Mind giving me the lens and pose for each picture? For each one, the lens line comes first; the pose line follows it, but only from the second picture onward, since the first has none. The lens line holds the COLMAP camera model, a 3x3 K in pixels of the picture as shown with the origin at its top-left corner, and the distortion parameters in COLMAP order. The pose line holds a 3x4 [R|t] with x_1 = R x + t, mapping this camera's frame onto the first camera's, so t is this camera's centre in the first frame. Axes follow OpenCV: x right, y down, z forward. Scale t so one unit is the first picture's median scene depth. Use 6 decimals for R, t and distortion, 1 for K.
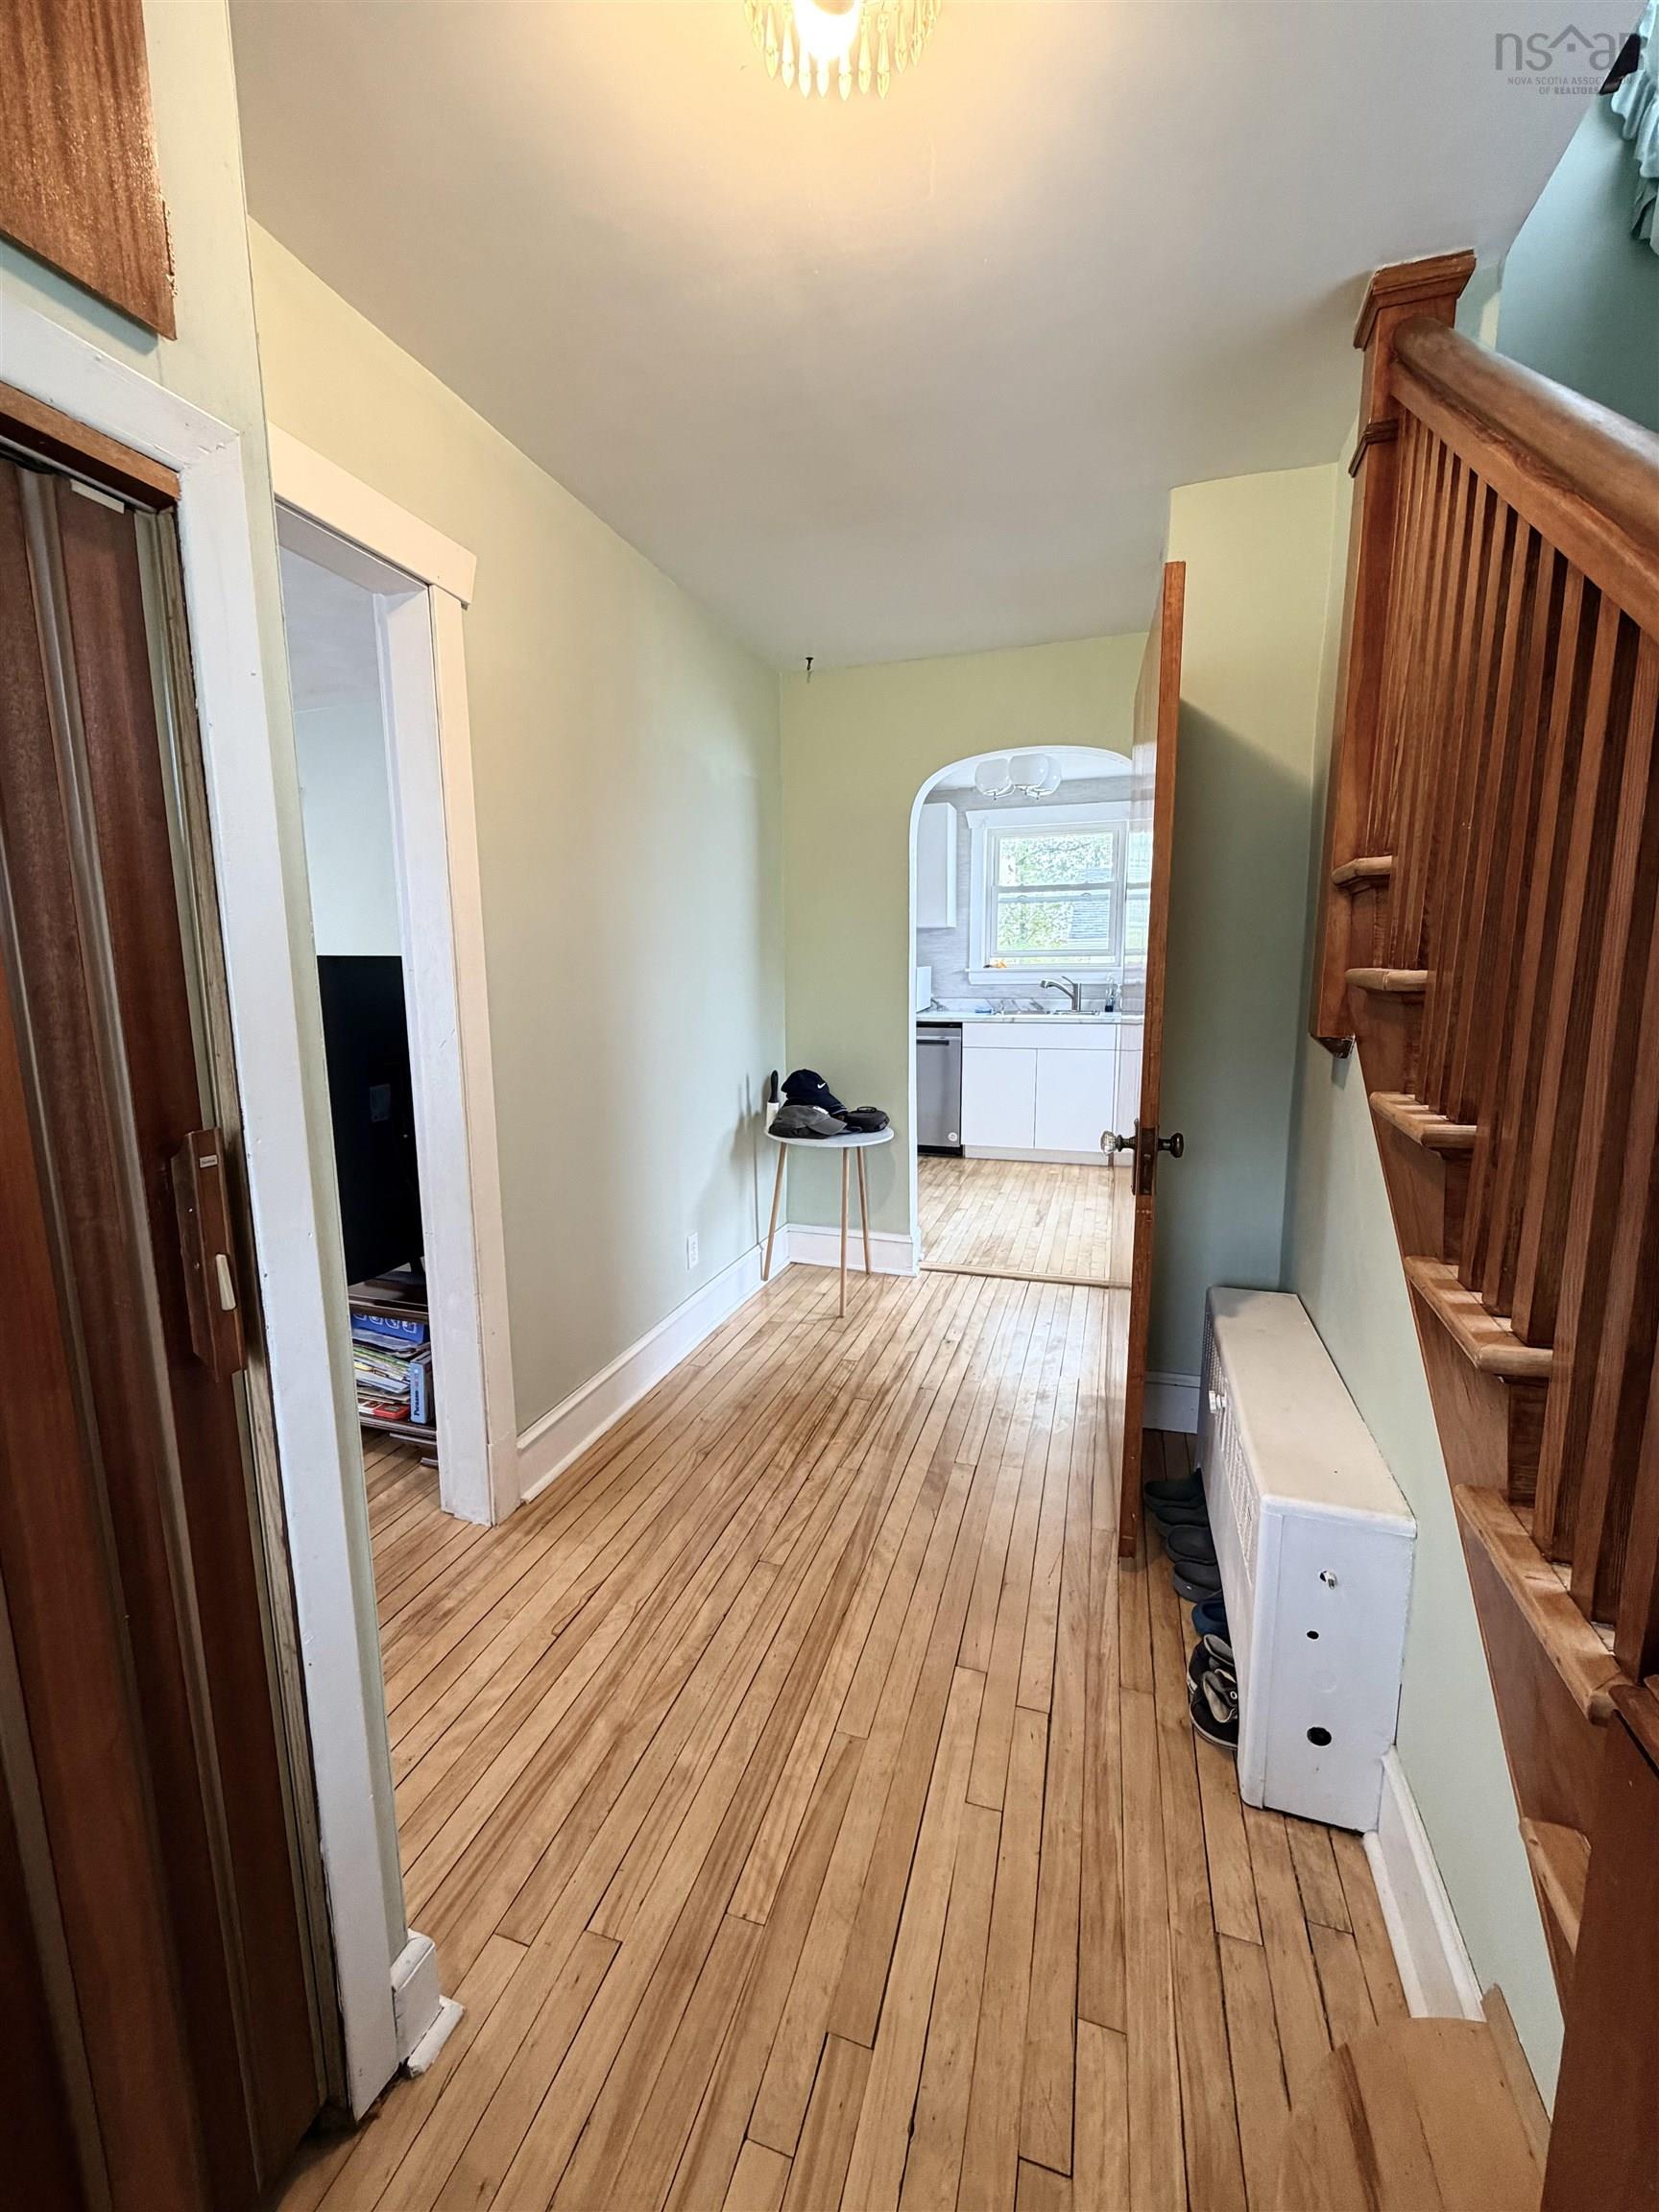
lens RADIAL K [[884.3, 0, 829.5], [0, 884.3, 1106.0], [0, 0, 1]] dist [0.000753, 0.000092]
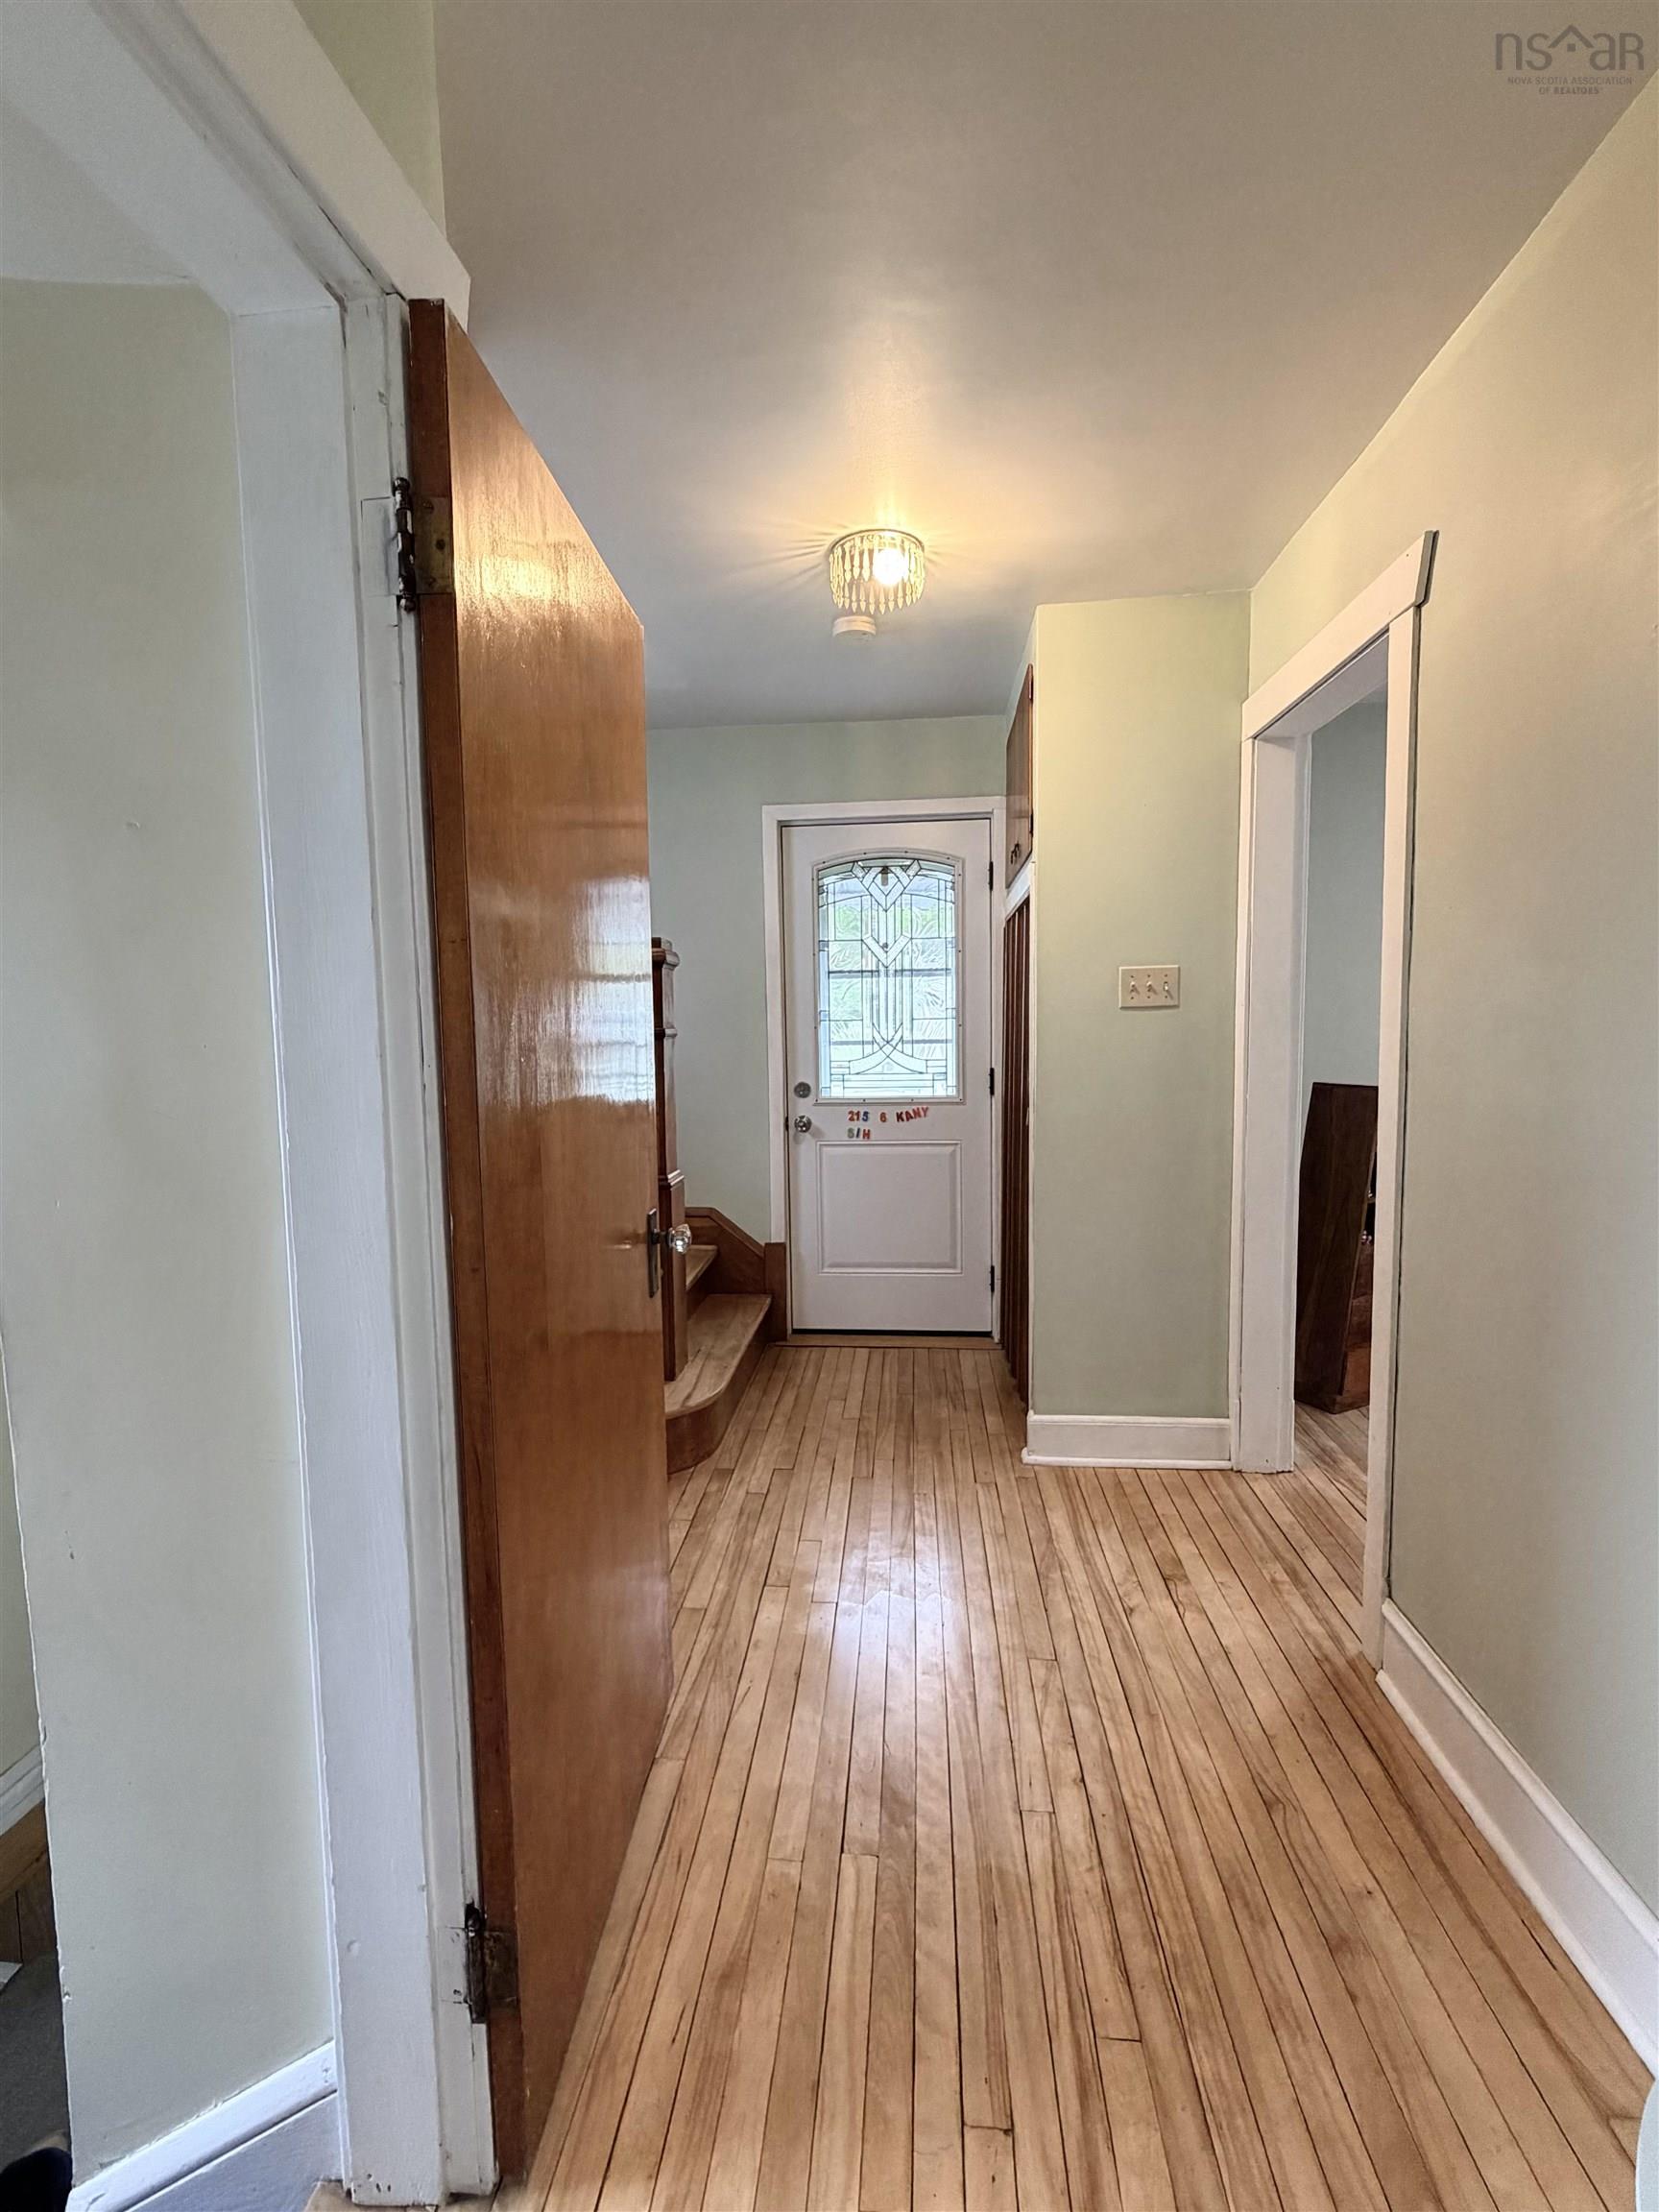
lens RADIAL K [[982.8, 0, 829.5], [0, 982.8, 1106.0], [0, 0, 1]] dist [0.000072, 0.000007]
pose [[-0.975039, 0.043862, -0.217659, 0.299366], [-0.010300, 0.970303, 0.241672, -0.256061], [0.221796, 0.237882, -0.945631, 1.515548]]
